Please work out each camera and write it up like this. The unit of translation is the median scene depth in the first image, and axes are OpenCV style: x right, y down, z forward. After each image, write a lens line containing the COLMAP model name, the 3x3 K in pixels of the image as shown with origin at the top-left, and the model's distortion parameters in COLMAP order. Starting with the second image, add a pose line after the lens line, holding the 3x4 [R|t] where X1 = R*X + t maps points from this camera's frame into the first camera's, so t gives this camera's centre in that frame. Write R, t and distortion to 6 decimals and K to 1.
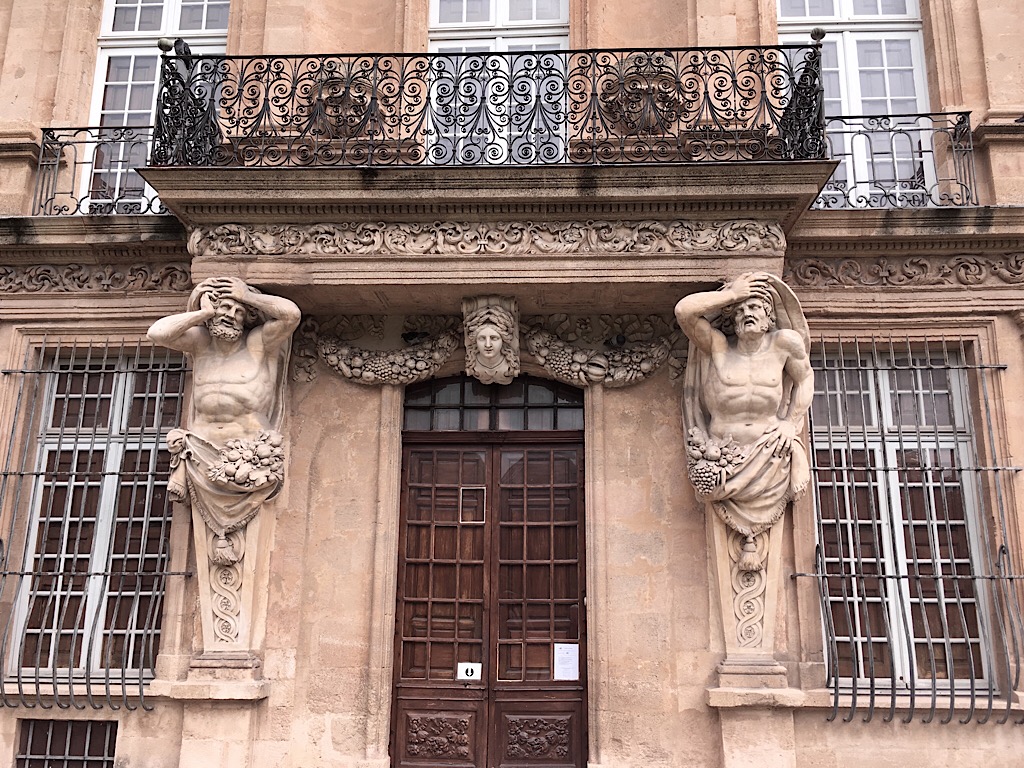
lens RADIAL K [[888.6, 0, 516.8], [0, 888.6, 386.4], [0, 0, 1]] dist [0.038664, -0.039065]
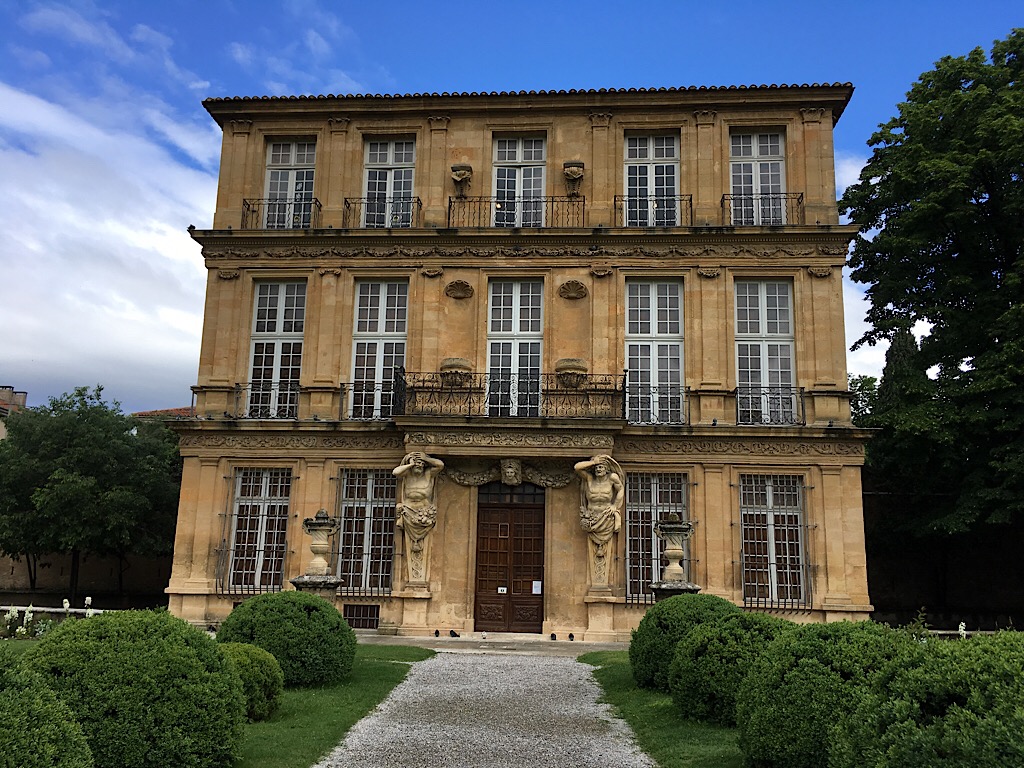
lens RADIAL K [[888.6, 0, 521.1], [0, 888.6, 382.3], [0, 0, 1]] dist [0.038664, -0.039065]
pose [[0.999661, 0.008805, -0.024516, 0.069976], [-0.007869, 0.999246, 0.038013, -0.448979], [0.024833, -0.037807, 0.998976, -1.803042]]
